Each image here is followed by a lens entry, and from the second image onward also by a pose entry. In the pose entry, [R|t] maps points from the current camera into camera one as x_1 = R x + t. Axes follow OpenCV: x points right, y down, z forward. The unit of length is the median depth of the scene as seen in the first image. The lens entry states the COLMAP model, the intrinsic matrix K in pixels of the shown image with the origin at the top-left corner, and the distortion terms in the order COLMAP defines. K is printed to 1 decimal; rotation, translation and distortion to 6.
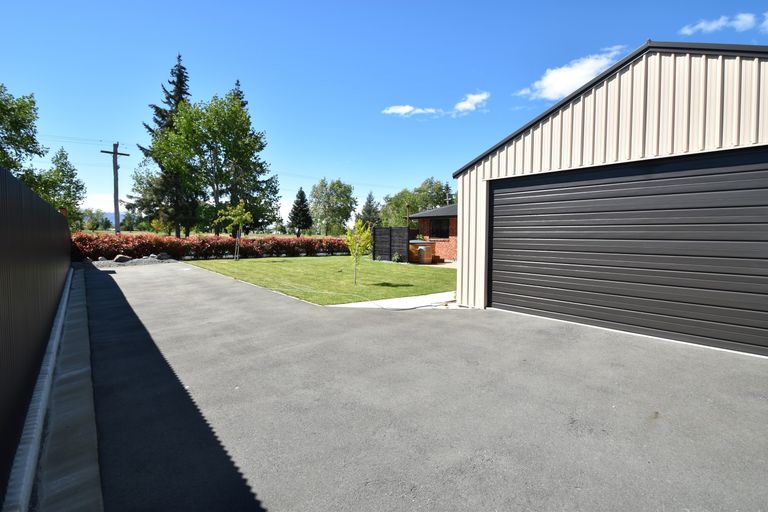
lens RADIAL K [[360.0, 0, 382.1], [0, 360.0, 251.8], [0, 0, 1]] dist [-0.013805, -0.000744]
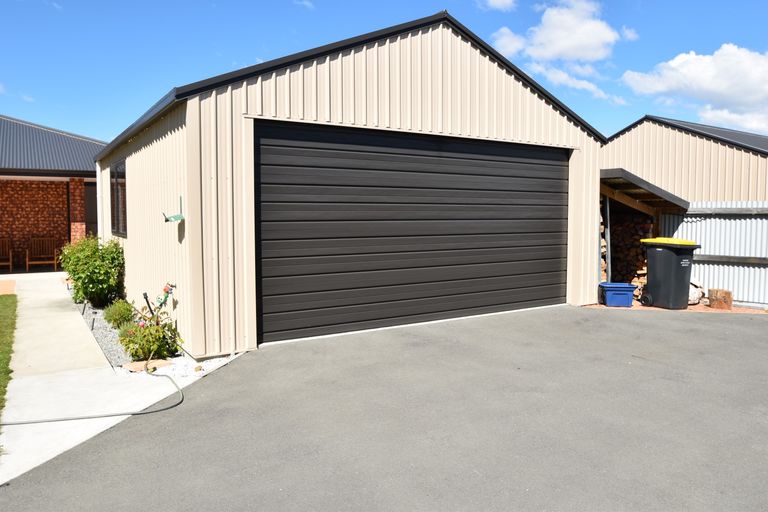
lens RADIAL K [[570.0, 0, 383.6], [0, 570.0, 243.5], [0, 0, 1]] dist [-0.046237, -0.000615]
pose [[0.122428, -0.055234, 0.990939, -0.177508], [0.049694, 0.997539, 0.049462, -0.012257], [-0.991232, 0.043188, 0.124872, 0.220167]]
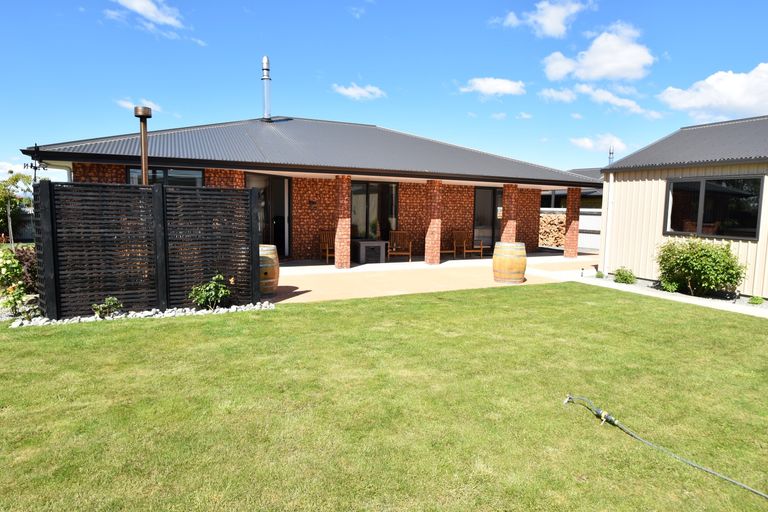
lens RADIAL K [[453.9, 0, 384.0], [0, 453.9, 256.0], [0, 0, 1]] dist [-0.018506, 0.002031]
pose [[0.234042, -0.102673, 0.966790, -0.258144], [0.031062, 0.994690, 0.098117, -0.042089], [-0.971730, 0.007067, 0.235989, 0.707828]]
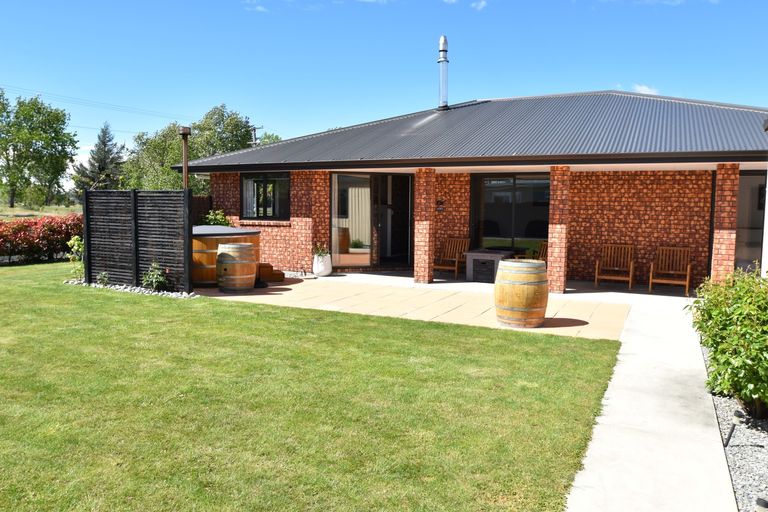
lens RADIAL K [[569.6, 0, 399.4], [0, 569.6, 263.2], [0, 0, 1]] dist [-0.041839, 0.002684]
pose [[0.906240, -0.035172, 0.421297, 0.022747], [0.012879, 0.998368, 0.055645, -0.024479], [-0.422567, -0.045002, 0.905214, 0.370228]]
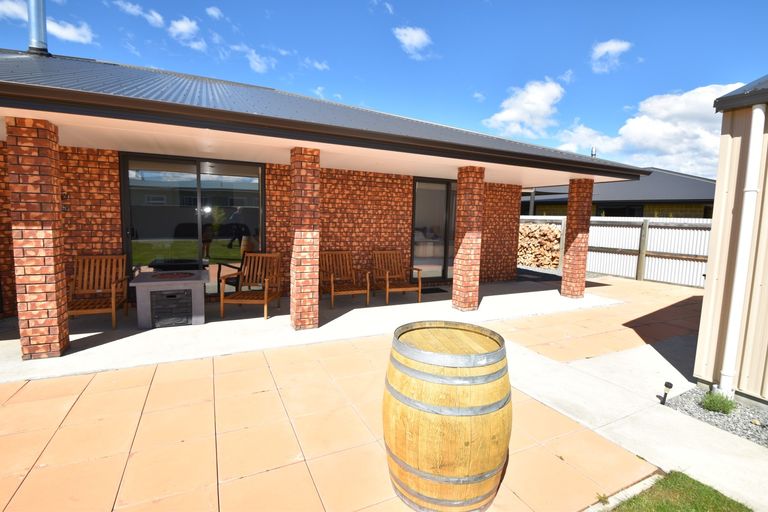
lens RADIAL K [[360.0, 0, 382.1], [0, 360.0, 251.8], [0, 0, 1]] dist [-0.013805, -0.000744]
pose [[0.232289, -0.092023, 0.968284, 0.162322], [0.022053, 0.995757, 0.089344, -0.036688], [-0.972397, 0.000600, 0.233333, 0.684754]]
